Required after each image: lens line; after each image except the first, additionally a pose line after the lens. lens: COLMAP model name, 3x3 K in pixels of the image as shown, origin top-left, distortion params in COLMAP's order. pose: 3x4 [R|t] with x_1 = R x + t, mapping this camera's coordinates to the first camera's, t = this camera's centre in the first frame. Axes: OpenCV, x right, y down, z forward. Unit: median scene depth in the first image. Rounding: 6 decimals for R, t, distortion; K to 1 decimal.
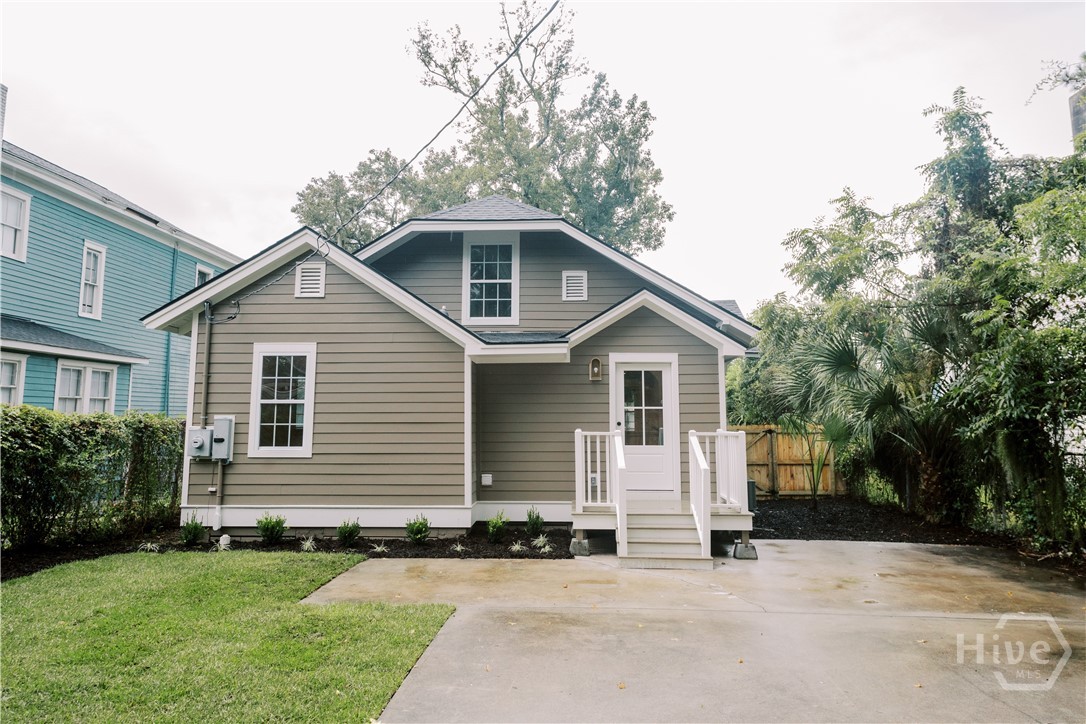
lens RADIAL K [[697.4, 0, 544.0], [0, 697.4, 338.6], [0, 0, 1]] dist [0.023676, -0.001624]
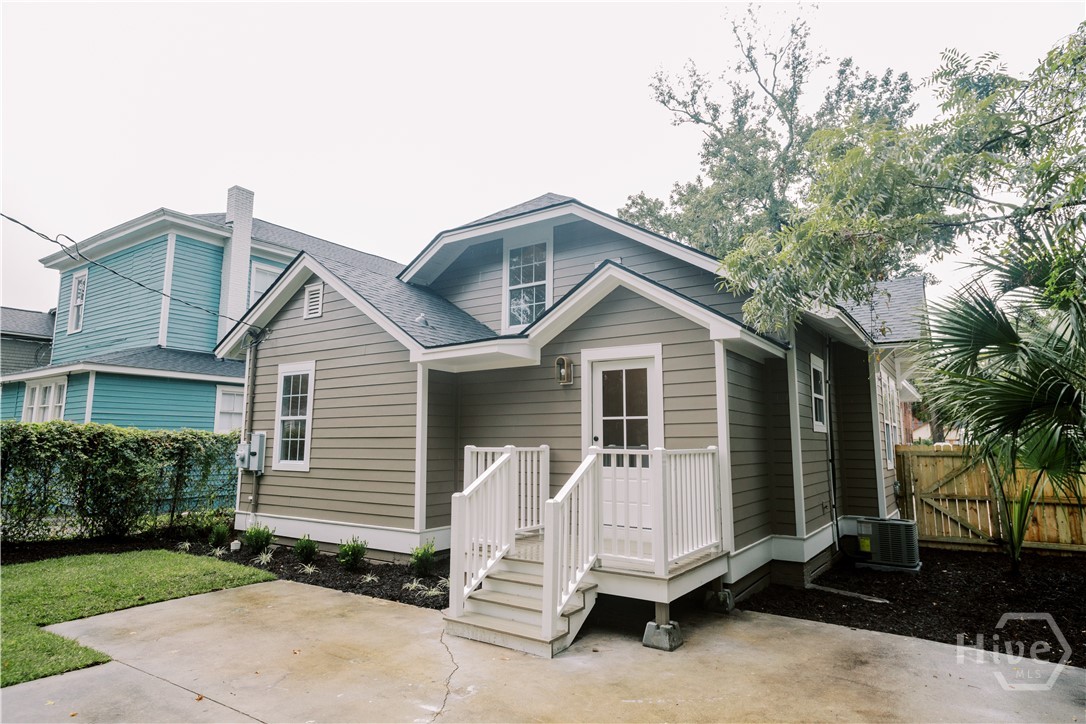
lens RADIAL K [[608.5, 0, 543.0], [0, 608.5, 362.0], [0, 0, 1]] dist [0.022714, -0.000419]
pose [[0.859210, -0.065249, -0.507445, 0.409092], [0.057351, 0.997866, -0.031201, 0.053939], [0.508399, -0.002295, 0.861119, 0.380595]]
